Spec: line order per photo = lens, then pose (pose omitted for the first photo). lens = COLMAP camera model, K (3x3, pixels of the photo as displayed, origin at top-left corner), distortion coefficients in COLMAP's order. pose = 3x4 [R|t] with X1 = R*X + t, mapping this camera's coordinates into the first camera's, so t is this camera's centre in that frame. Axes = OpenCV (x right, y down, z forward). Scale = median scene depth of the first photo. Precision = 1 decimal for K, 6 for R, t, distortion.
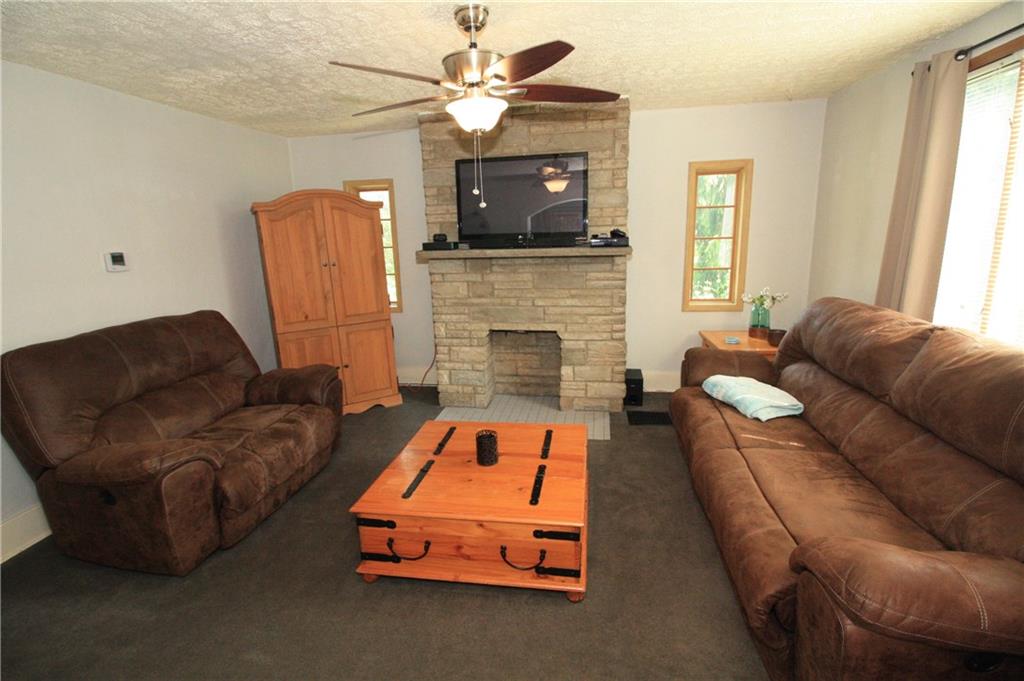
lens RADIAL K [[479.3, 0, 512.2], [0, 479.3, 337.5], [0, 0, 1]] dist [-0.002066, -0.000795]
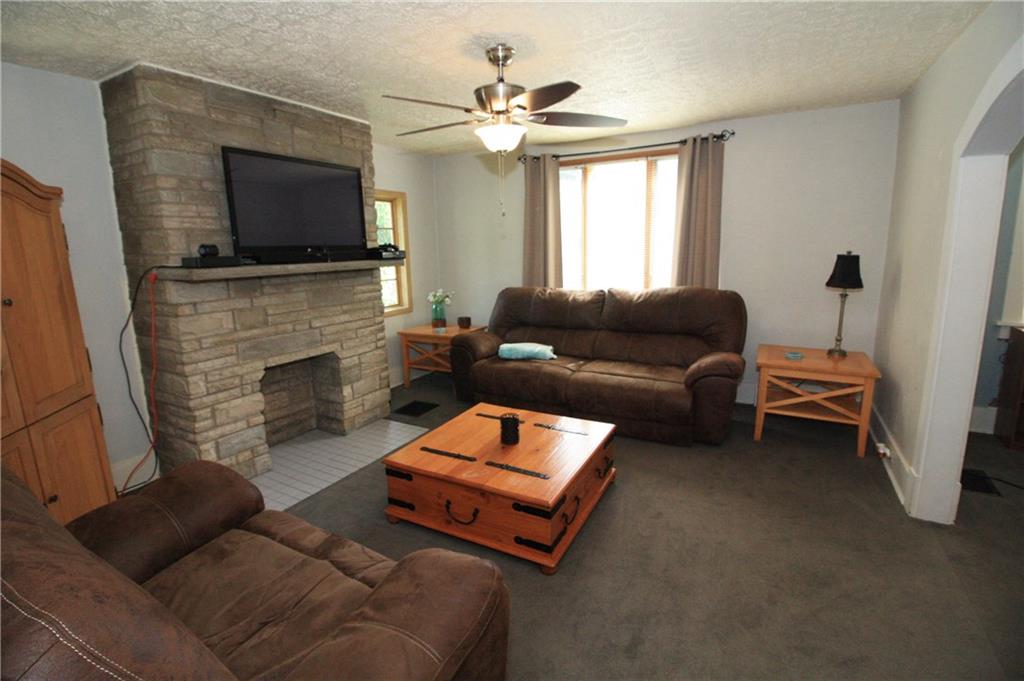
lens RADIAL K [[479.3, 0, 511.3], [0, 479.3, 341.1], [0, 0, 1]] dist [-0.002066, -0.000795]
pose [[0.321386, -0.164765, 0.932504, -0.662755], [0.222111, 0.970391, 0.094909, -0.044940], [-0.920531, 0.176617, 0.348467, 0.355159]]
